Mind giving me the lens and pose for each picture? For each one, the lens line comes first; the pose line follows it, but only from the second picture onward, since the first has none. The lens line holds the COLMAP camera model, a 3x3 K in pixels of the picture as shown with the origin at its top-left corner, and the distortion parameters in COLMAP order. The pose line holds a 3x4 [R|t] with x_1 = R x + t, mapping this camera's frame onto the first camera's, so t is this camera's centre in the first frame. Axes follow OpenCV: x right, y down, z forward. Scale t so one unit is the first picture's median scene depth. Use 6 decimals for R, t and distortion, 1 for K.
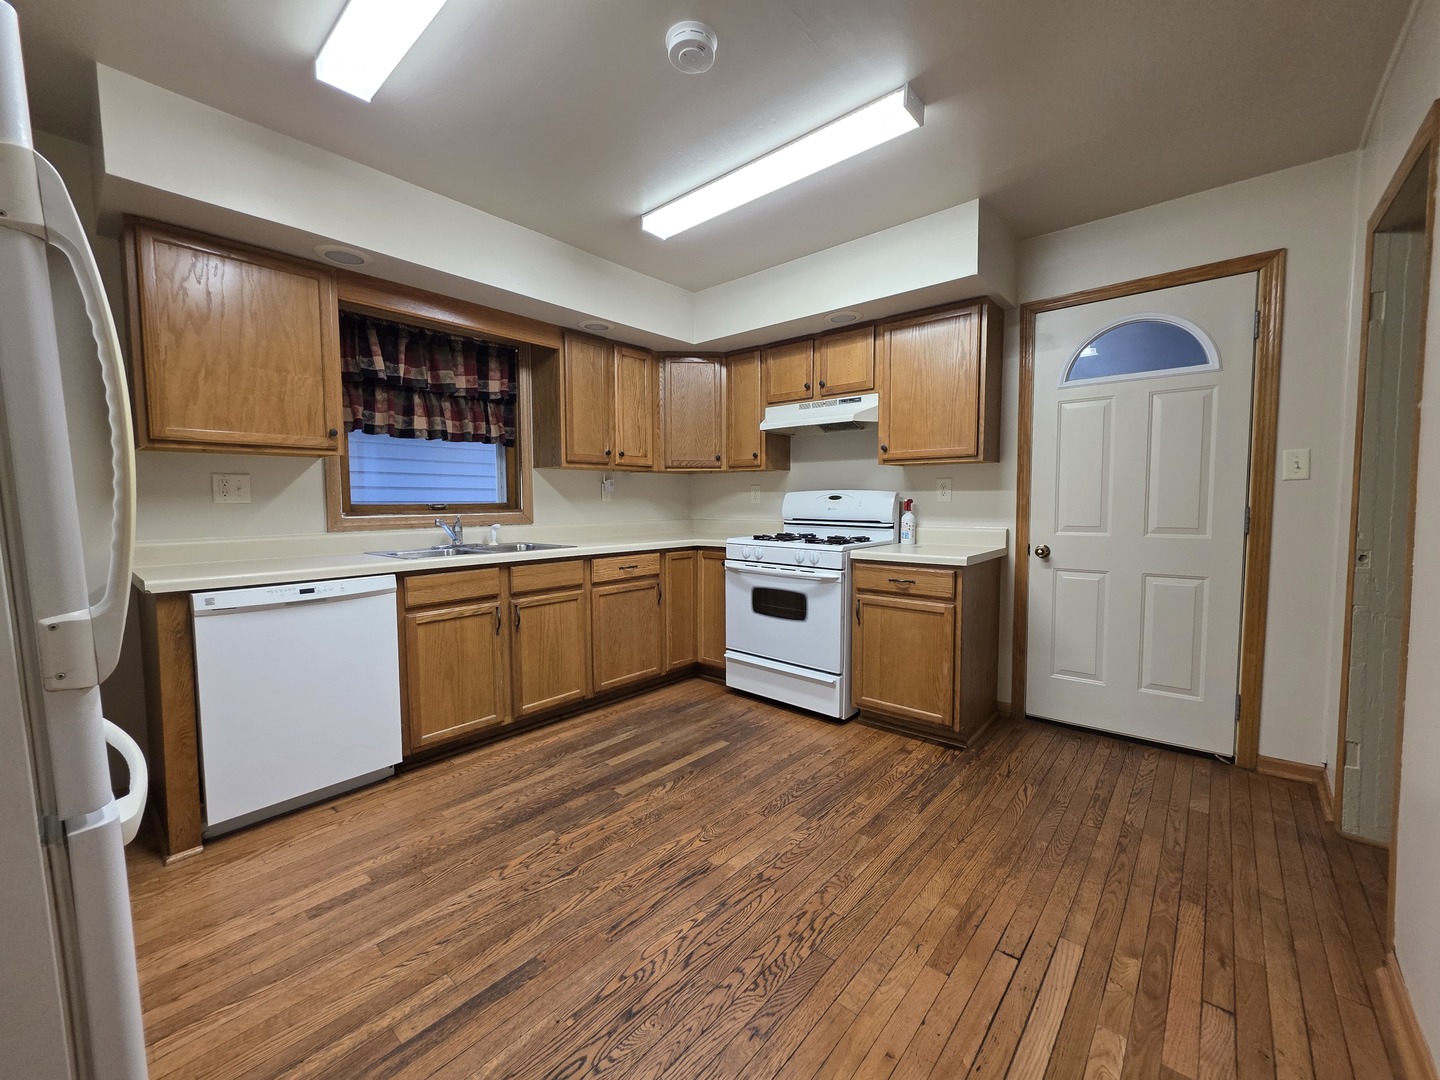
lens RADIAL K [[572.4, 0, 725.0], [0, 572.4, 538.5], [0, 0, 1]] dist [0.001827, 0.000097]
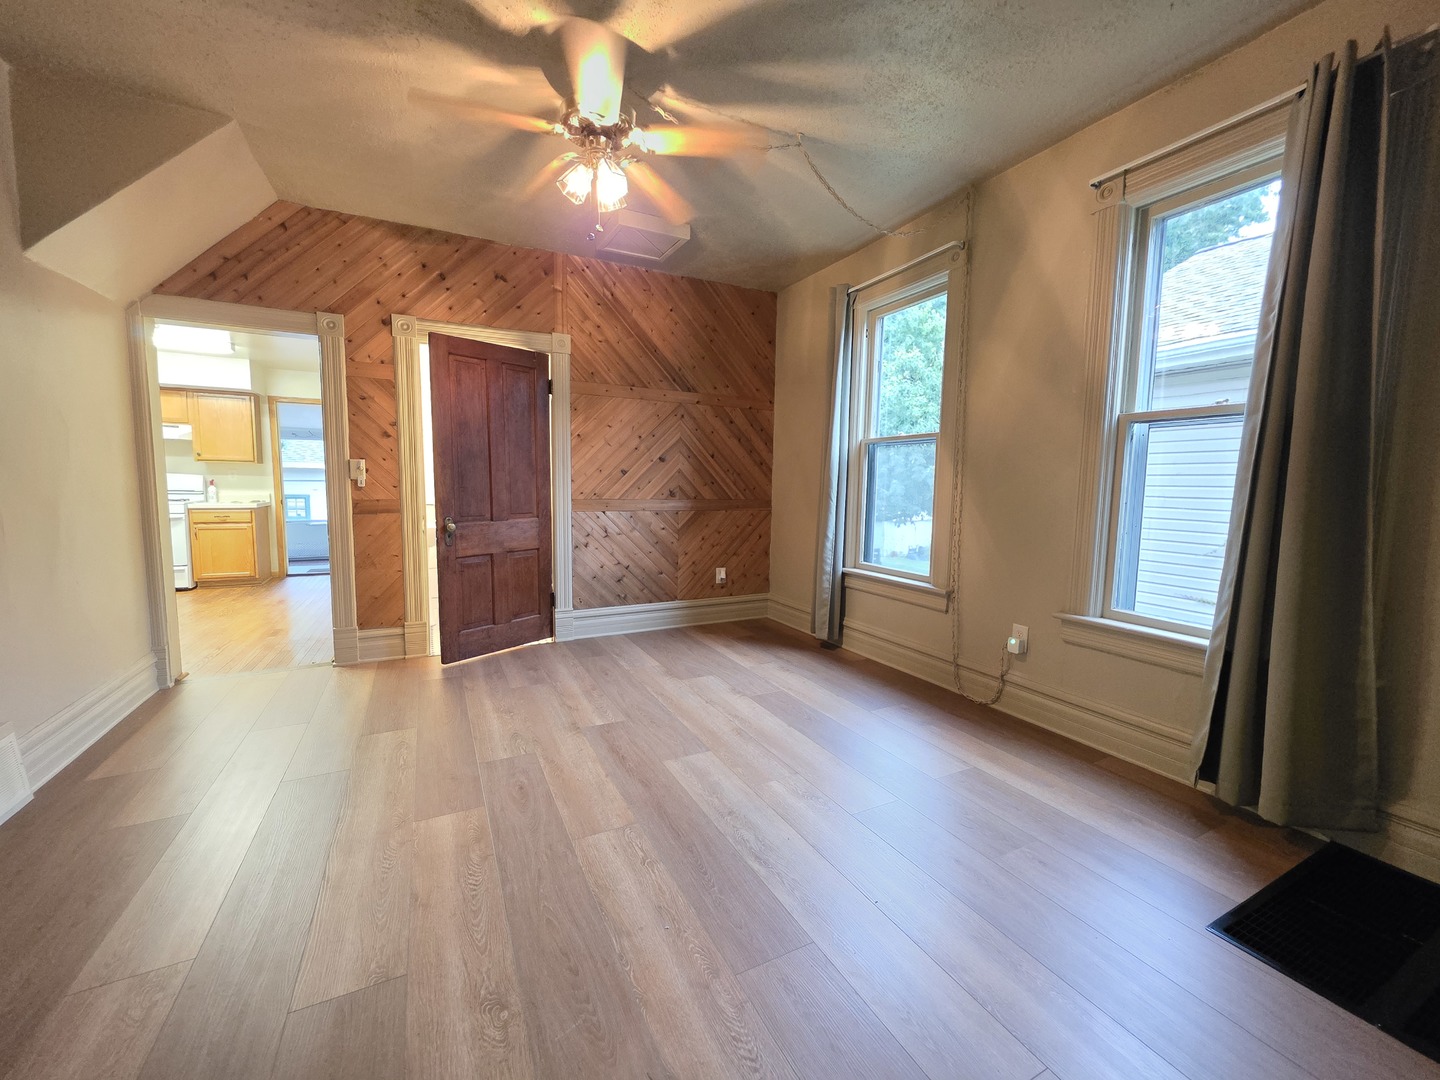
lens RADIAL K [[572.4, 0, 717.7], [0, 572.4, 538.9], [0, 0, 1]] dist [0.001827, 0.000097]
pose [[0.373981, -0.077277, 0.924211, -0.962107], [0.044643, 0.996867, 0.065288, 0.094678], [-0.926361, 0.016843, 0.376259, -1.503049]]
